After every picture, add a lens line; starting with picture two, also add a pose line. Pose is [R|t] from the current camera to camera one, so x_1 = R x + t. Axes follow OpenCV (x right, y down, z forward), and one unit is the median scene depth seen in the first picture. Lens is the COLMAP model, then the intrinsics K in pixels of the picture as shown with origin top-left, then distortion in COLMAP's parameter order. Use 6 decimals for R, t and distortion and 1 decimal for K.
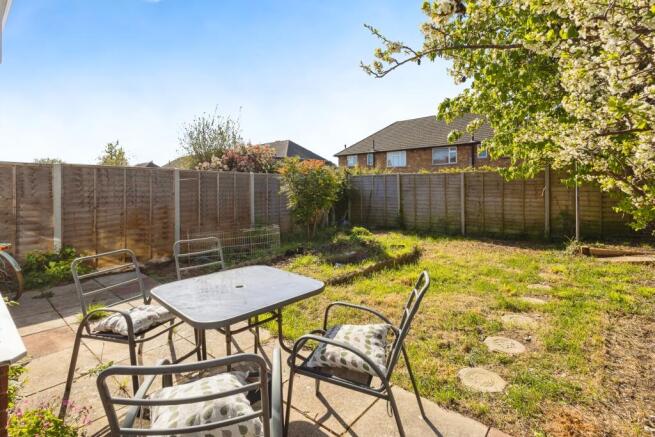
lens RADIAL K [[309.0, 0, 333.2], [0, 309.0, 216.1], [0, 0, 1]] dist [0.000207, -0.000188]
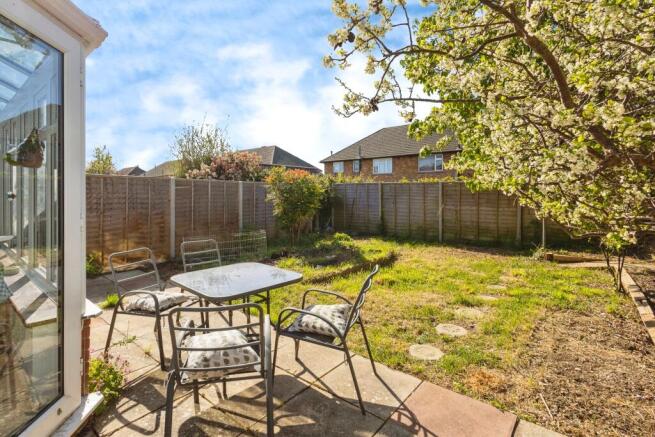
lens RADIAL K [[309.0, 0, 322.7], [0, 309.0, 221.6], [0, 0, 1]] dist [0.000207, -0.000188]
pose [[0.999862, 0.010348, 0.012985, 0.015079], [-0.010320, 0.999944, -0.002221, -0.001842], [-0.013008, 0.002086, 0.999913, -0.126511]]
